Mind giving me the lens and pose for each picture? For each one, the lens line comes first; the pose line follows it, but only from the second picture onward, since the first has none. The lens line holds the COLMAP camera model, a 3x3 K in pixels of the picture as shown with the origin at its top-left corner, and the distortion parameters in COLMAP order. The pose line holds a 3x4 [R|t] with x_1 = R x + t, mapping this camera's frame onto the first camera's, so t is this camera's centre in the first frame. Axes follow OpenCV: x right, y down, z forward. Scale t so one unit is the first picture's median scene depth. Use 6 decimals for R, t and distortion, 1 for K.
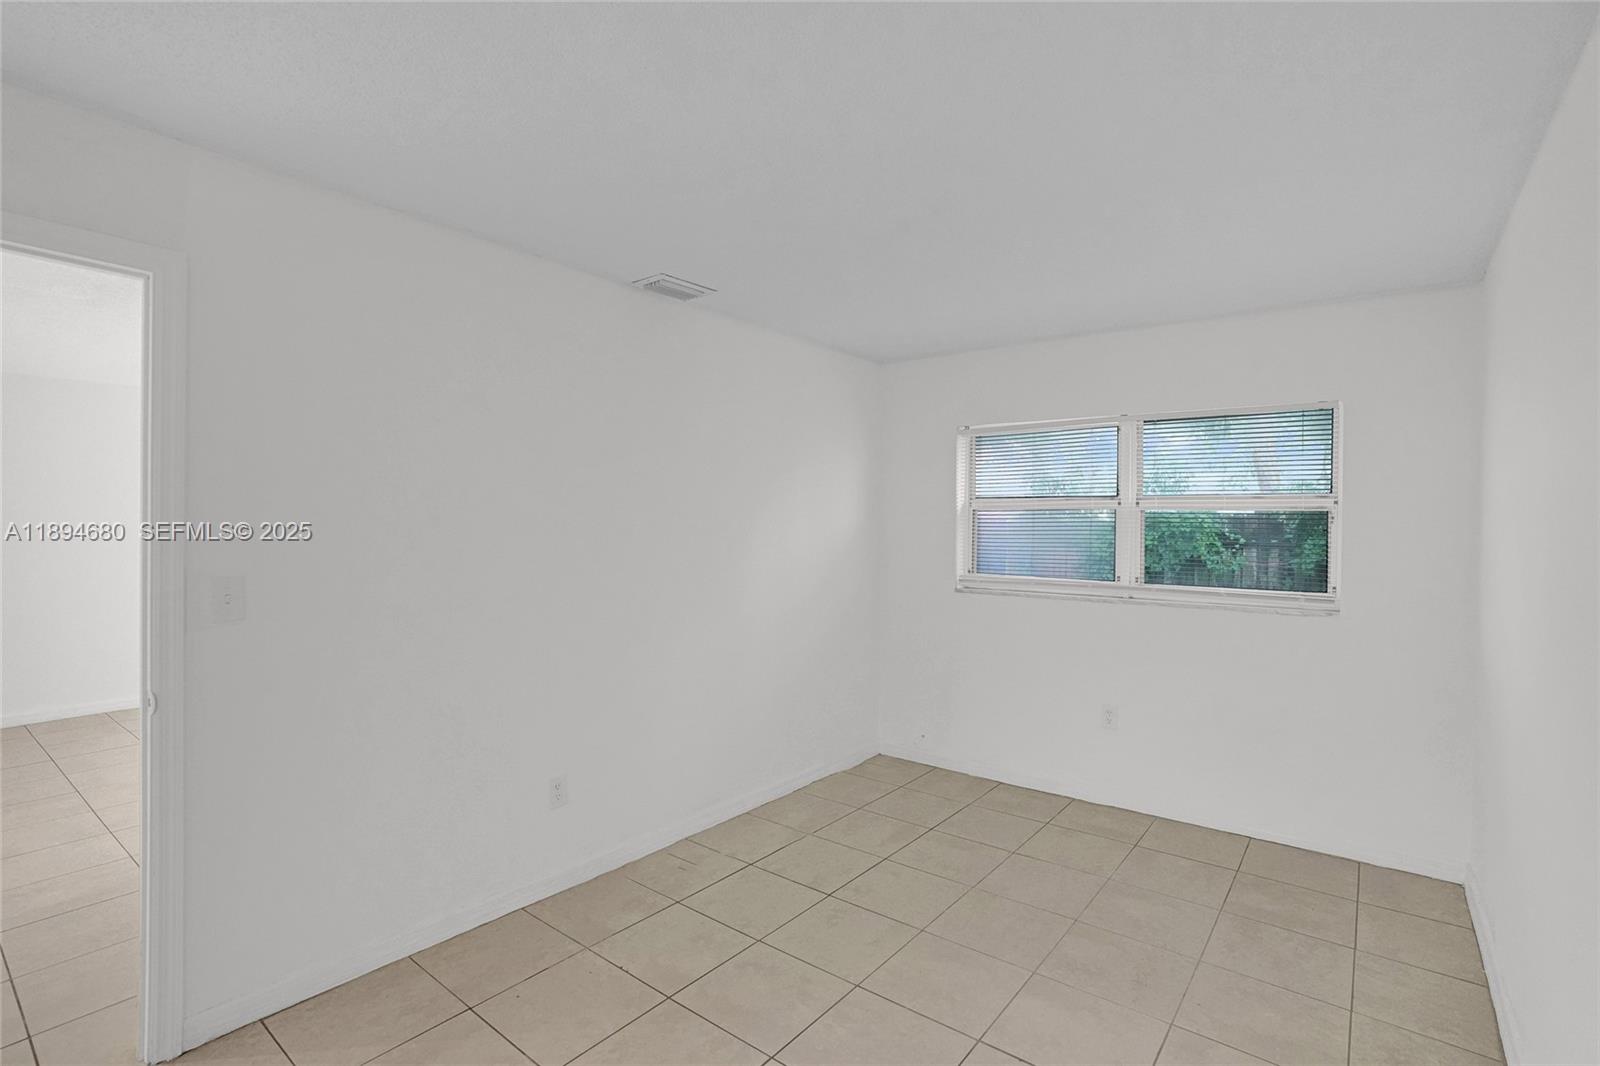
lens RADIAL K [[748.8, 0, 804.2], [0, 748.8, 534.8], [0, 0, 1]] dist [-0.050886, 0.024863]
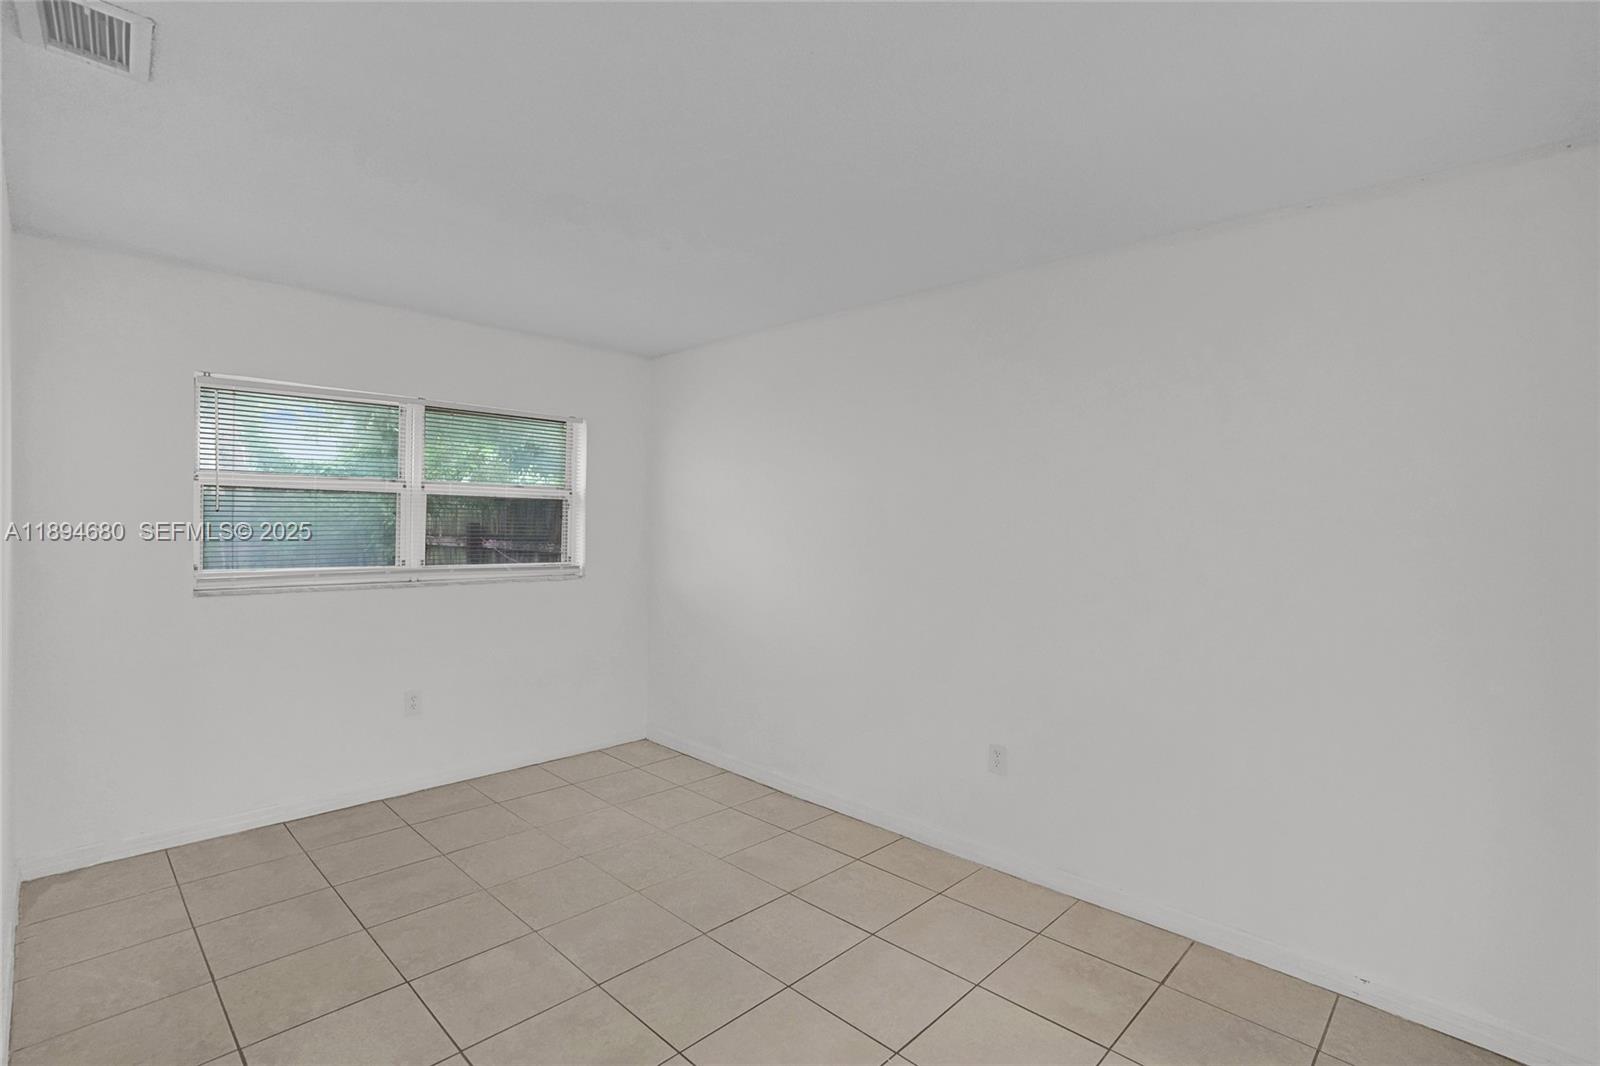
lens RADIAL K [[748.8, 0, 814.7], [0, 748.8, 526.4], [0, 0, 1]] dist [-0.050886, 0.024863]
pose [[0.091865, -0.015591, 0.995649, -0.519674], [-0.004491, 0.999861, 0.016071, -0.007377], [-0.995761, -0.005947, 0.091782, 0.379610]]
